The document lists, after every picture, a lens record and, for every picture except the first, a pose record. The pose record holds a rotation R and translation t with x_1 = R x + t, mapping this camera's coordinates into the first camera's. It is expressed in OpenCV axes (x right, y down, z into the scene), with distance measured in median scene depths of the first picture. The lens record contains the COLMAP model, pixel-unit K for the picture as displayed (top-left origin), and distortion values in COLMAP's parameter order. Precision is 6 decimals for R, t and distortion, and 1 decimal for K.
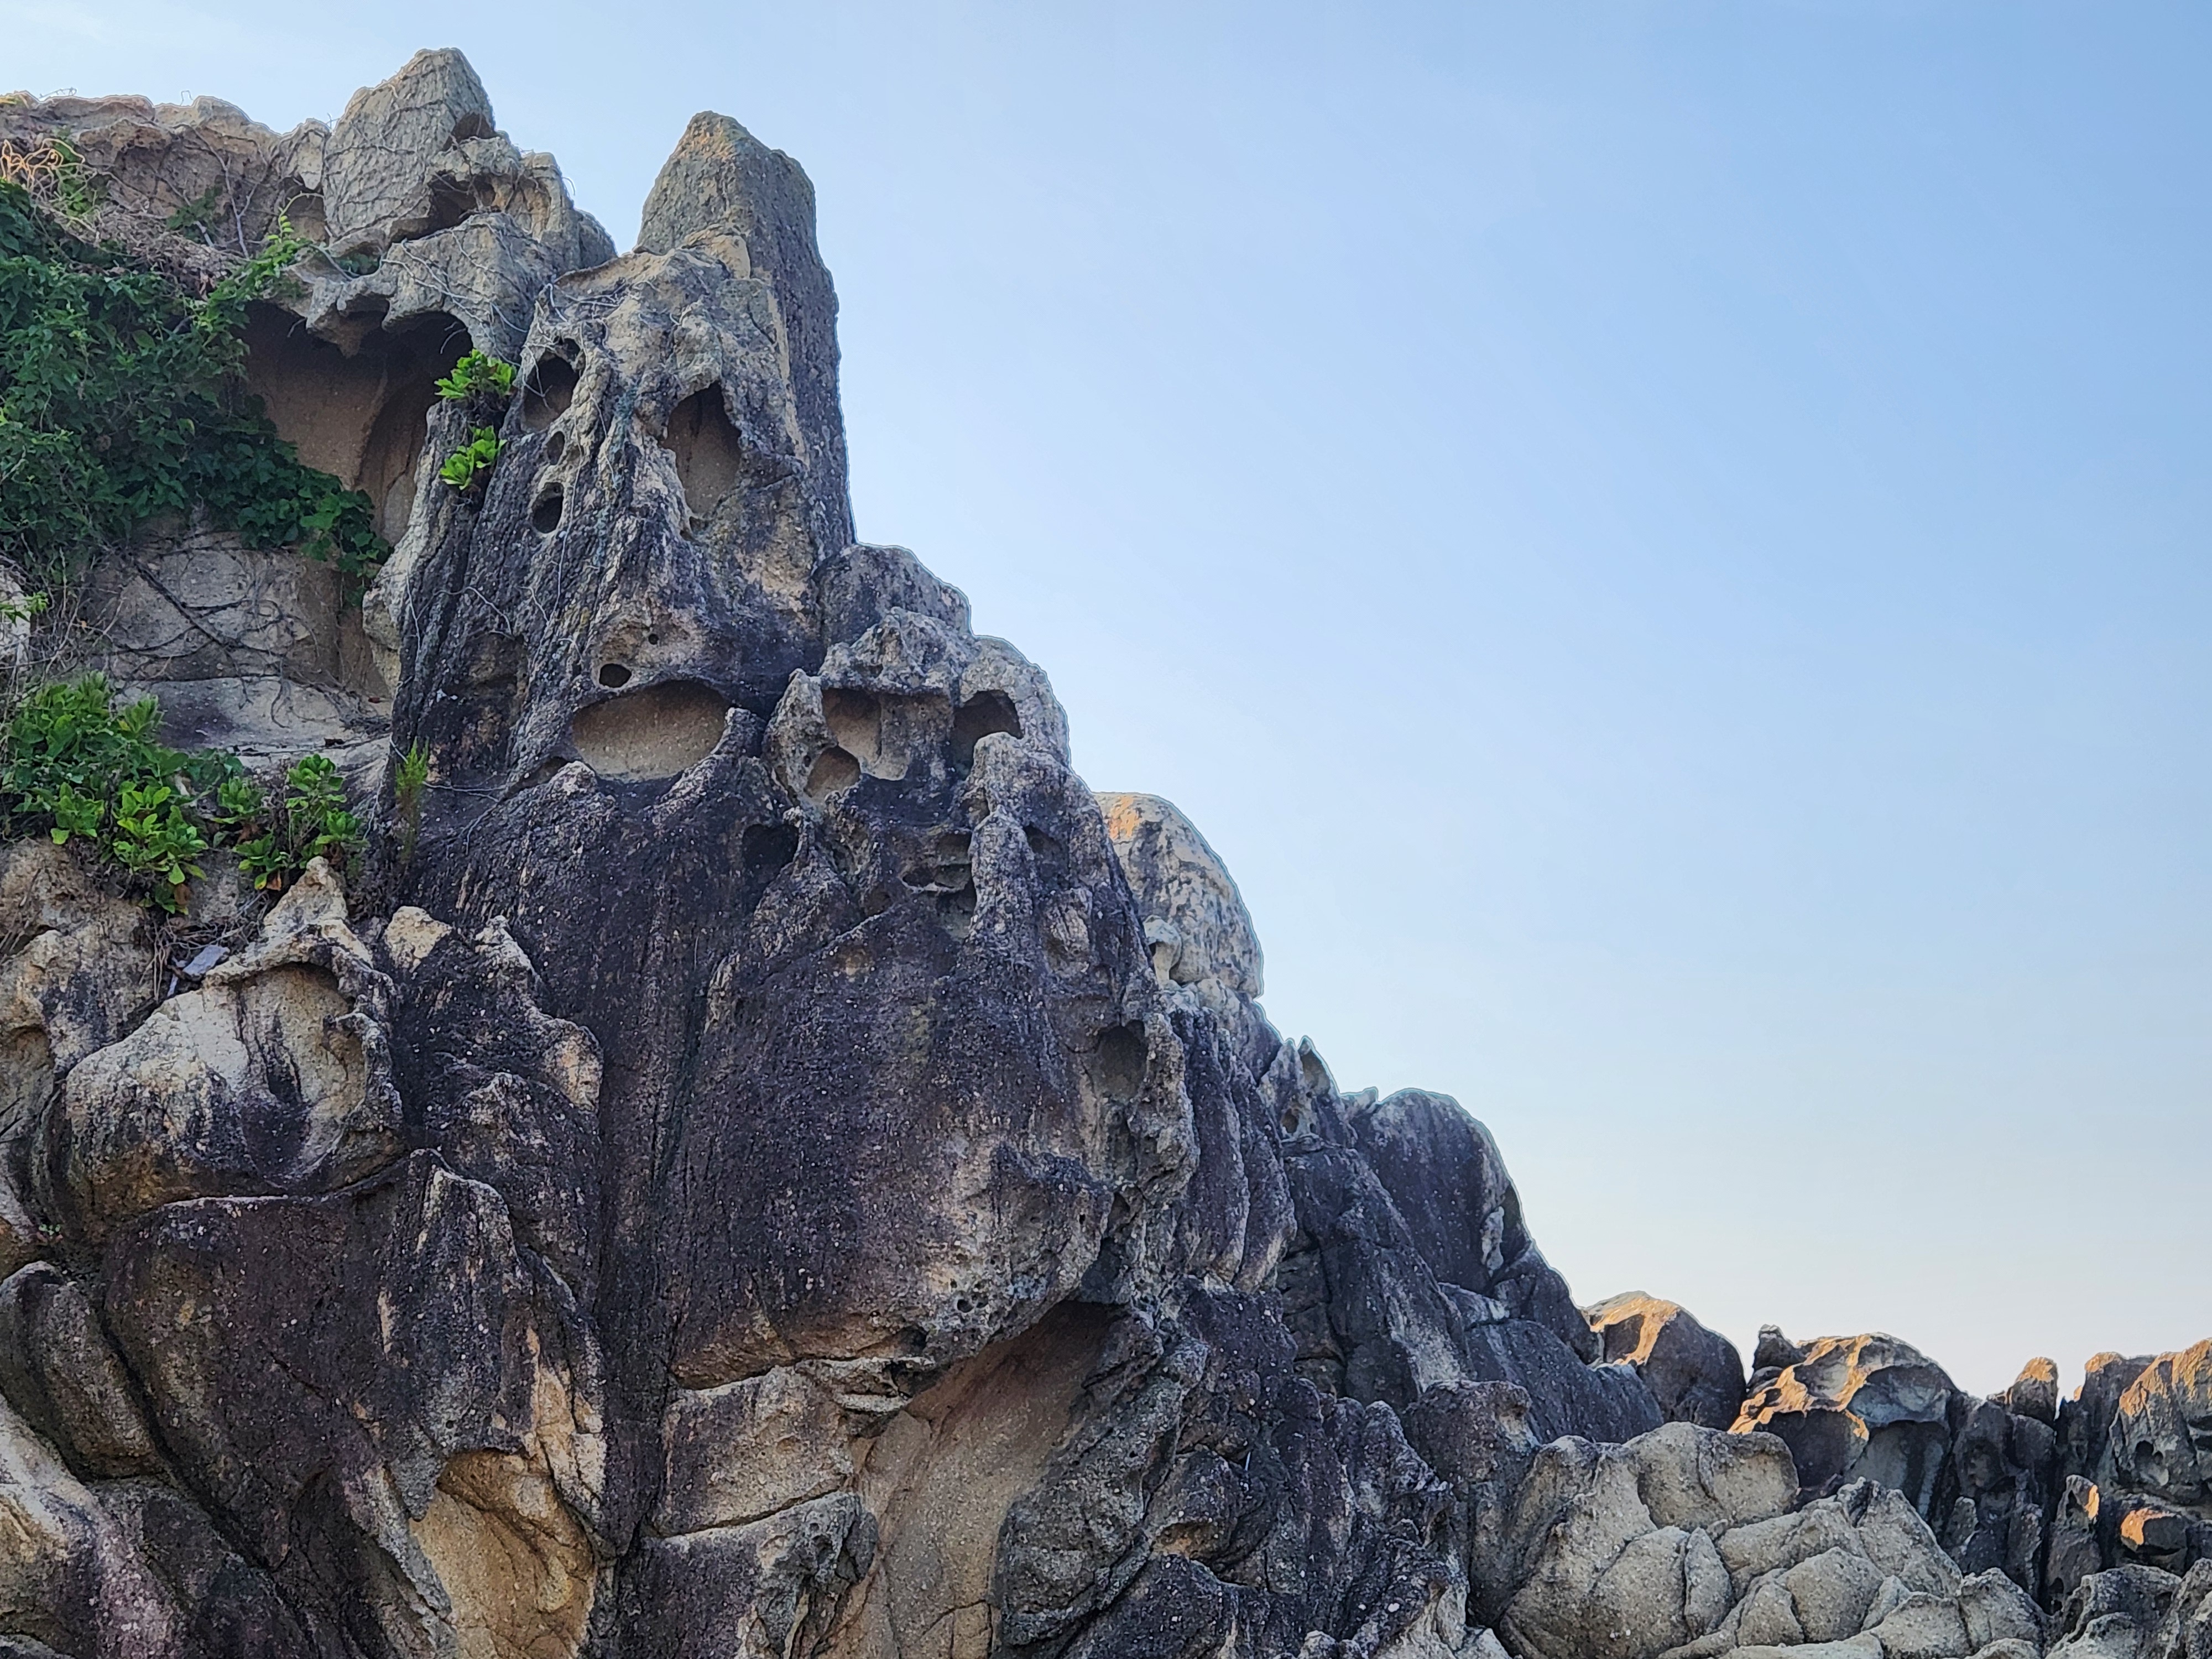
lens RADIAL K [[2587.7, 0, 1106.2], [0, 2587.7, 829.6], [0, 0, 1]] dist [0.010037, 0.000000]
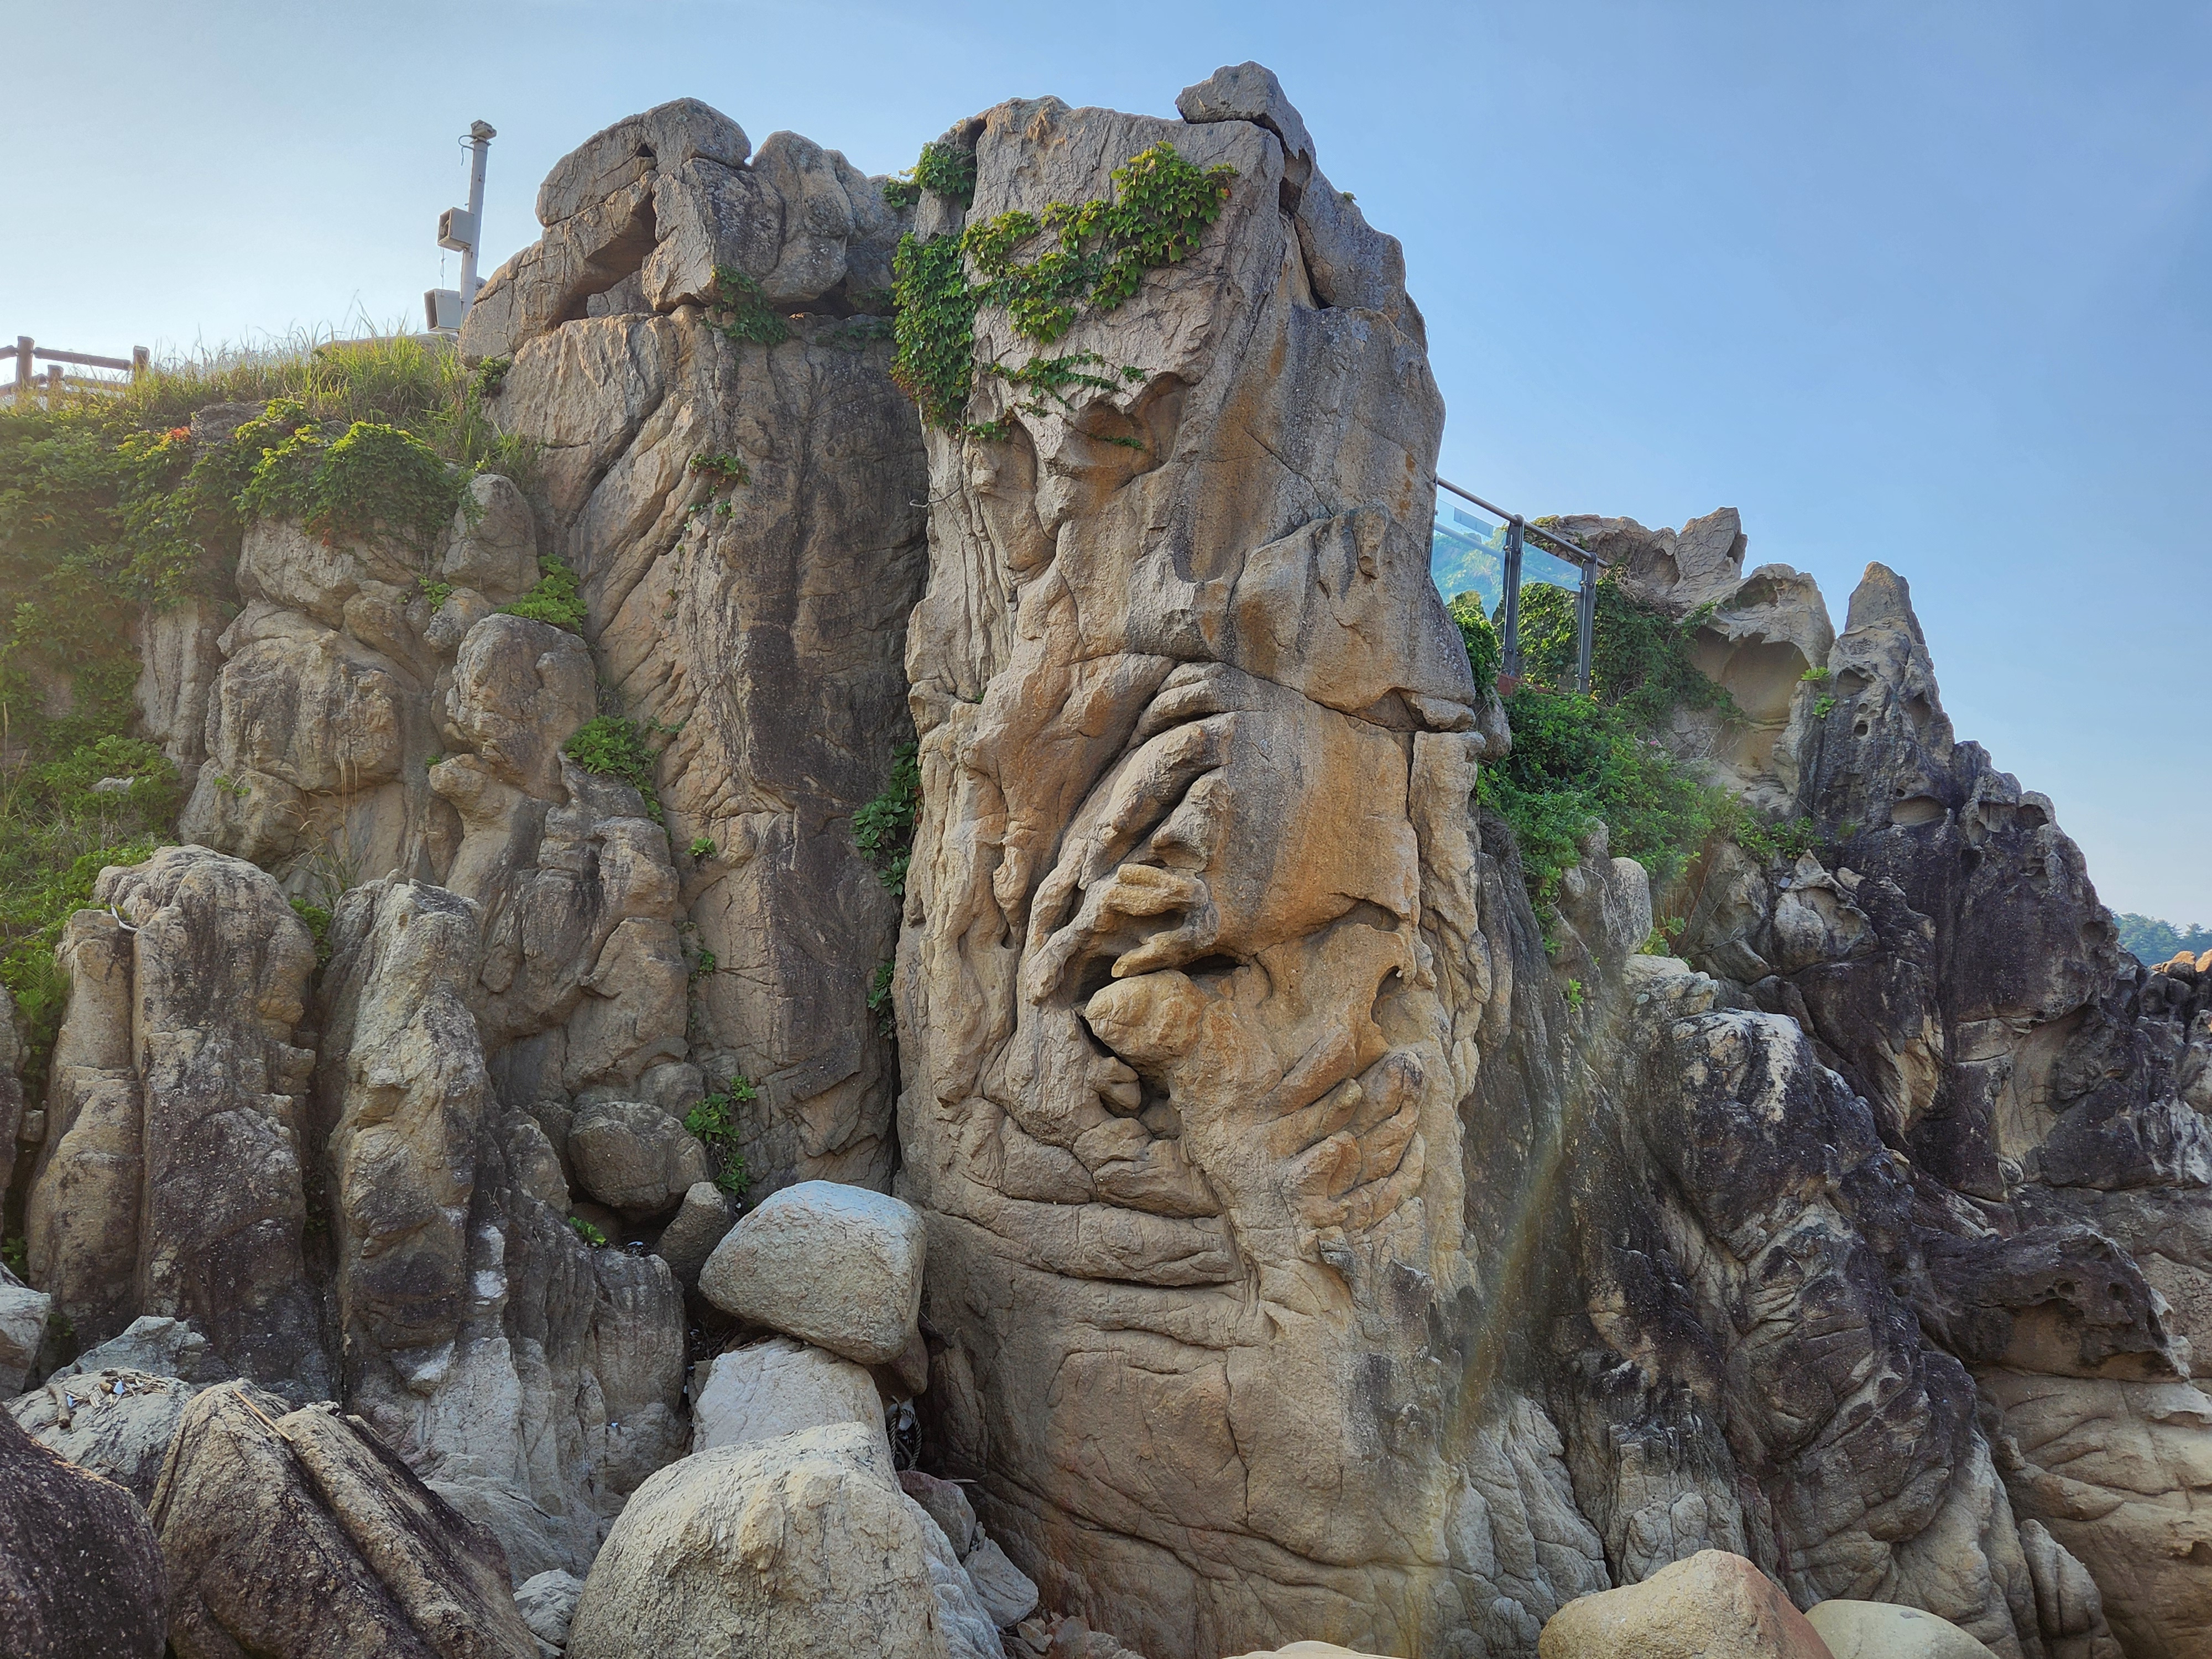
lens RADIAL K [[1482.3, 0, 1106.1], [0, 1482.3, 828.7], [0, 0, 1]] dist [0.003643, 0.000744]
pose [[0.980842, 0.047107, -0.189021, -0.865712], [-0.009388, 0.980624, 0.195674, -0.394450], [0.194577, -0.190151, 0.962280, -1.035770]]
